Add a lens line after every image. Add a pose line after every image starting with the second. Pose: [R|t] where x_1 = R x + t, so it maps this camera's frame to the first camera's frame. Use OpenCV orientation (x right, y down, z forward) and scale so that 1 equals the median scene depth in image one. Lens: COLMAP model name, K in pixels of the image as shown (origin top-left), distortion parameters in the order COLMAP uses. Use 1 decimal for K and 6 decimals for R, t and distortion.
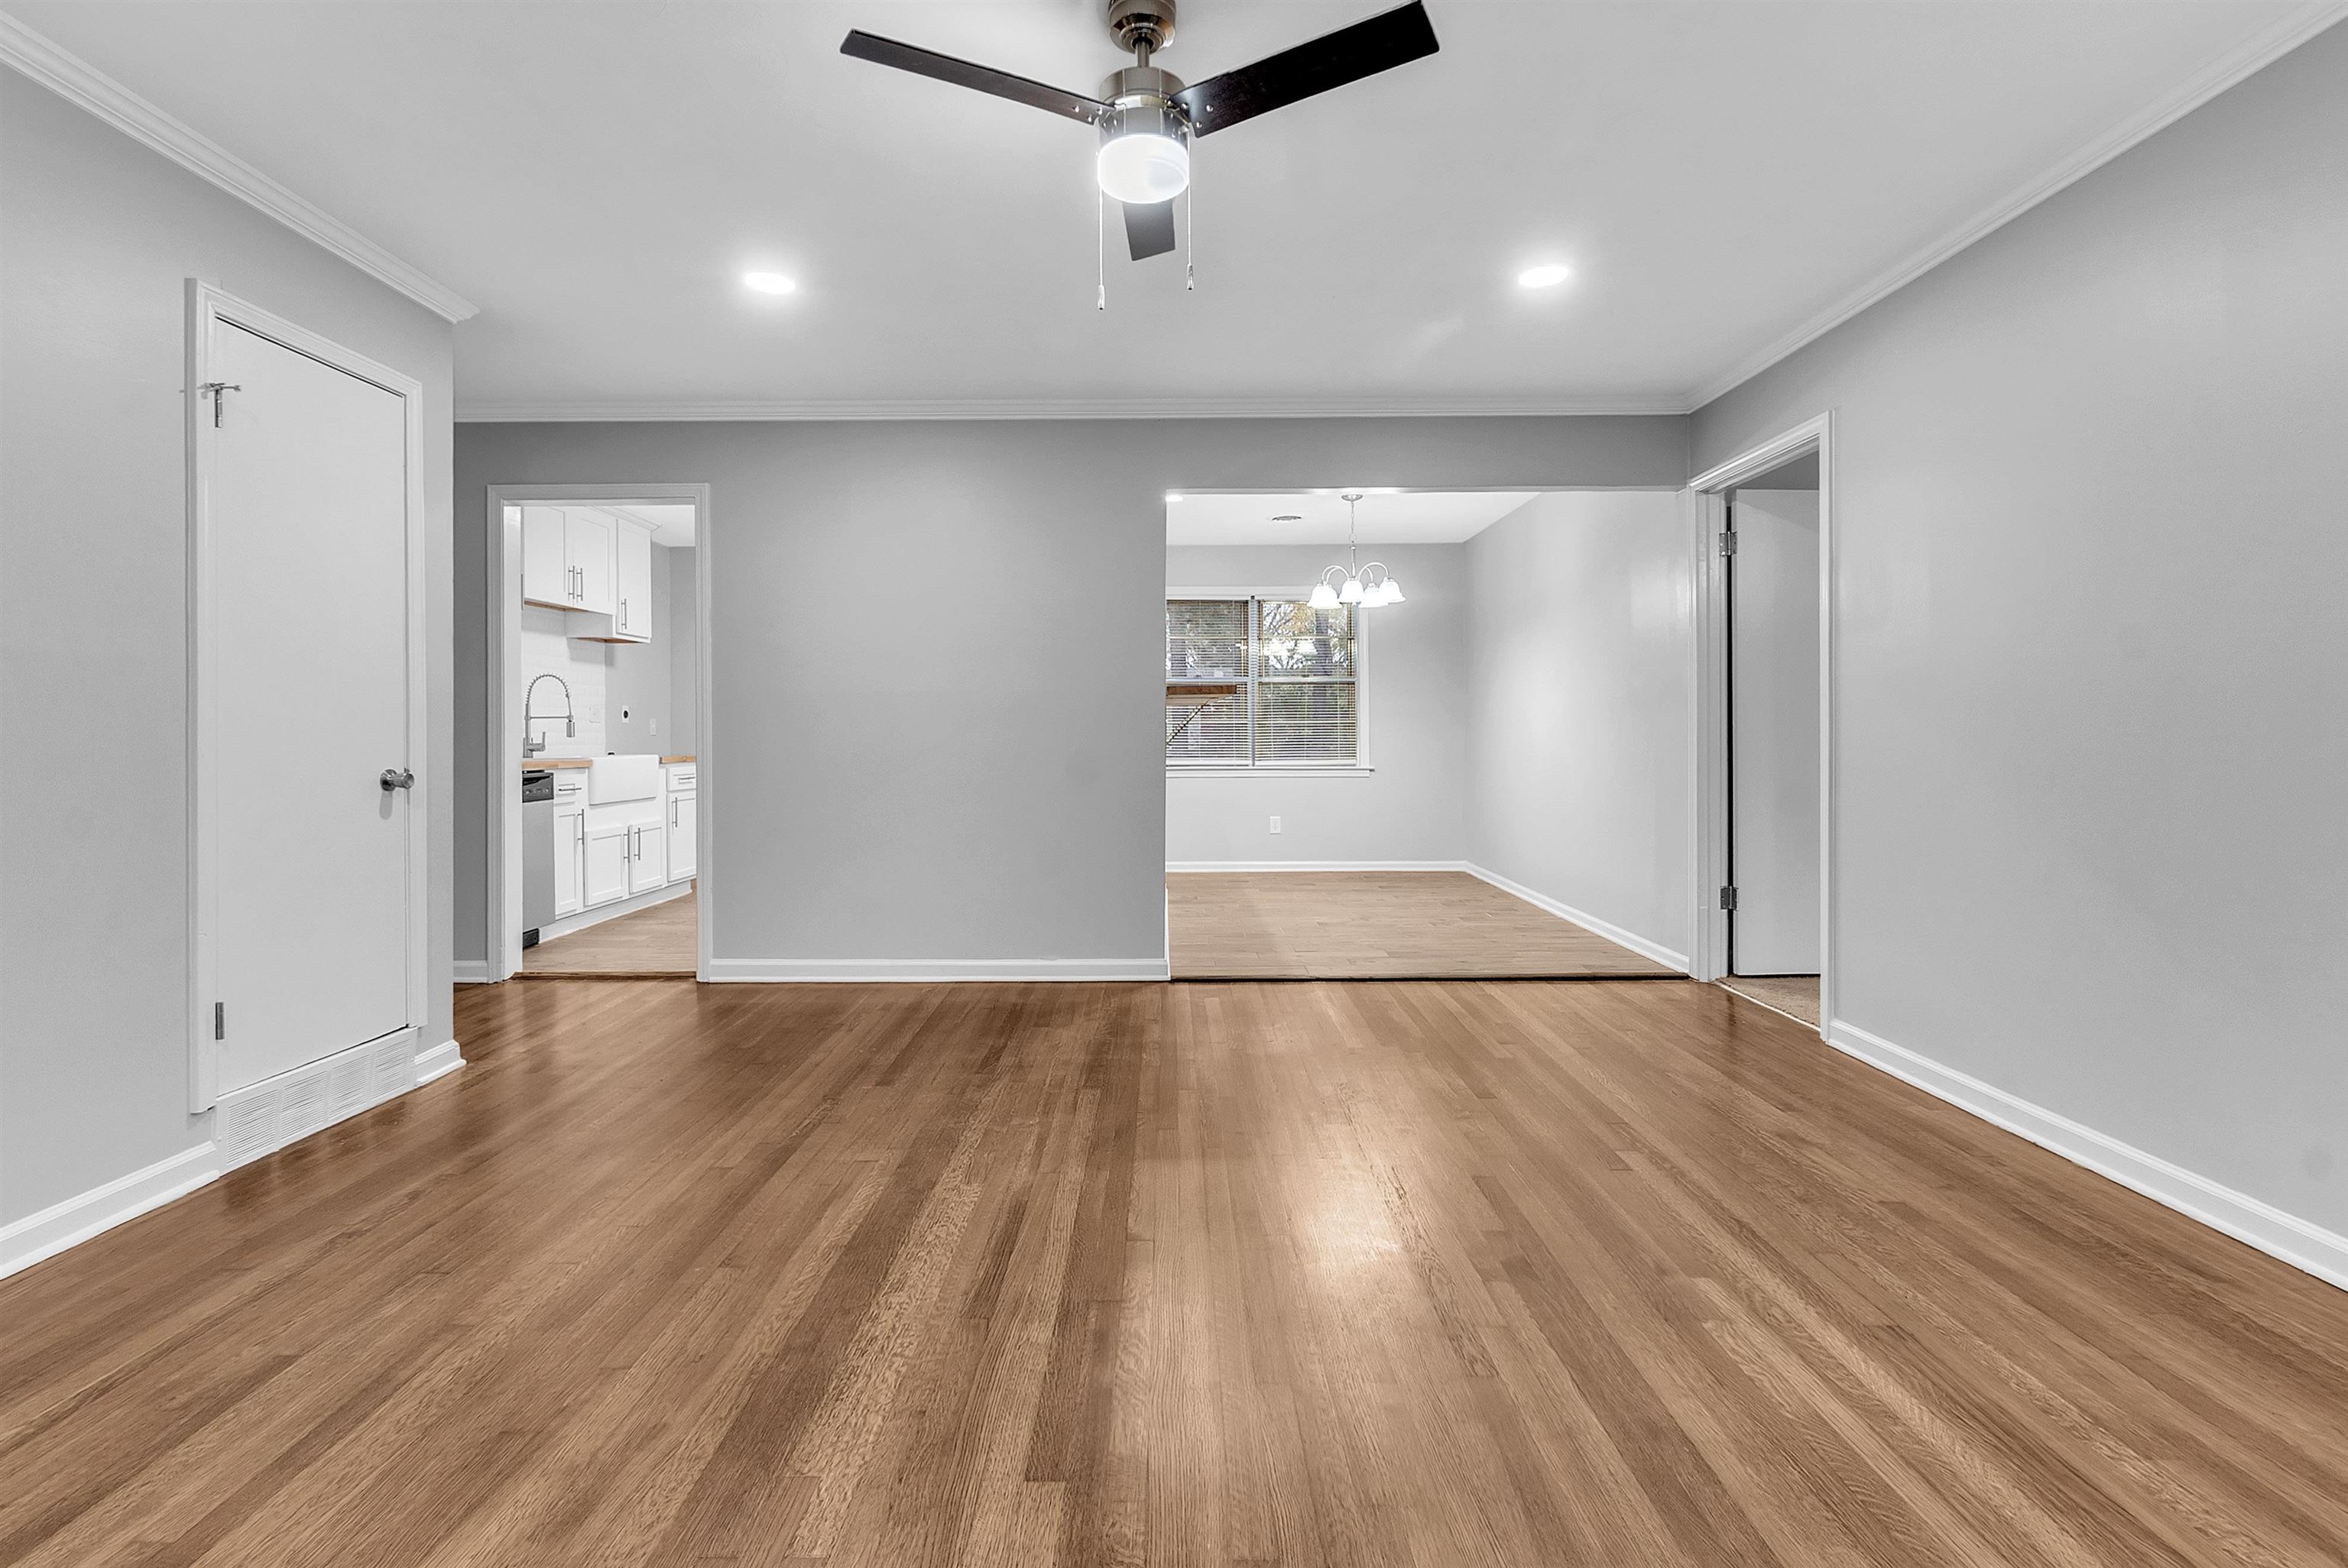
lens RADIAL K [[1042.1, 0, 1159.0], [0, 1042.1, 736.2], [0, 0, 1]] dist [-0.003013, 0.001332]
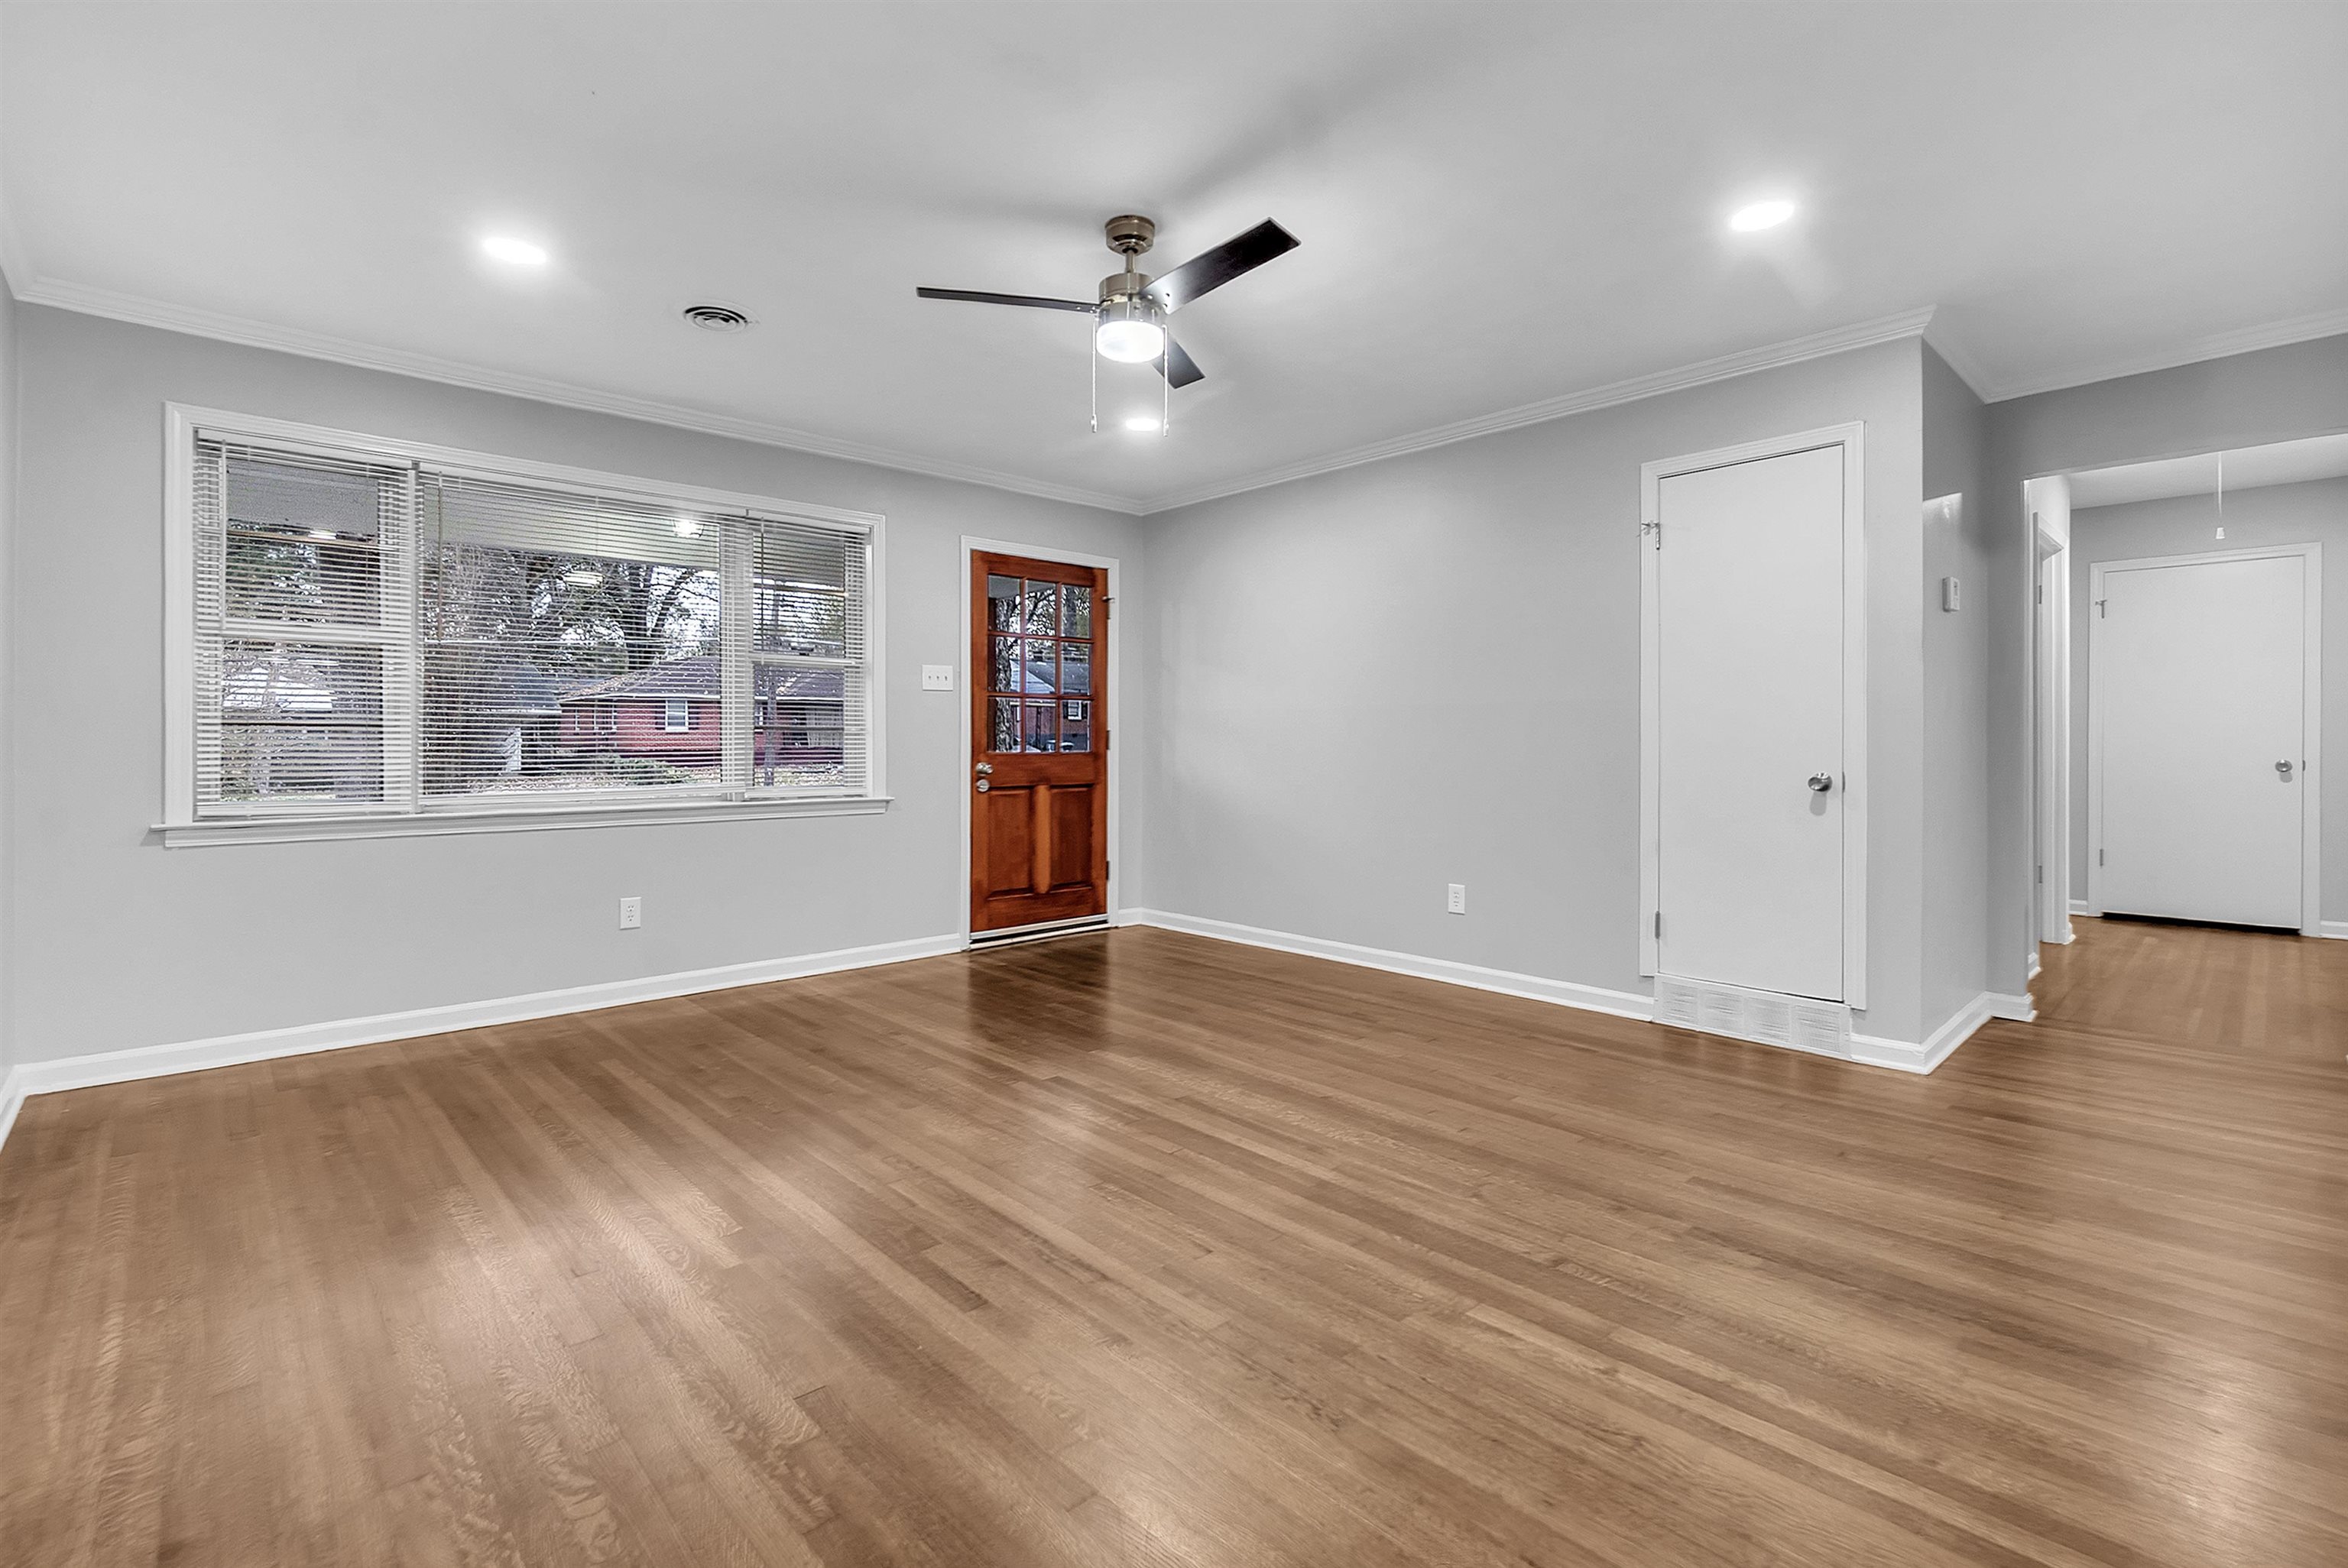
lens RADIAL K [[1042.1, 0, 1189.4], [0, 1042.1, 757.3], [0, 0, 1]] dist [-0.003013, 0.001332]
pose [[-0.723805, 0.008522, -0.689952, 0.594267], [0.002407, 0.999949, 0.009826, -0.003302], [0.690000, 0.005452, -0.723789, 1.359813]]
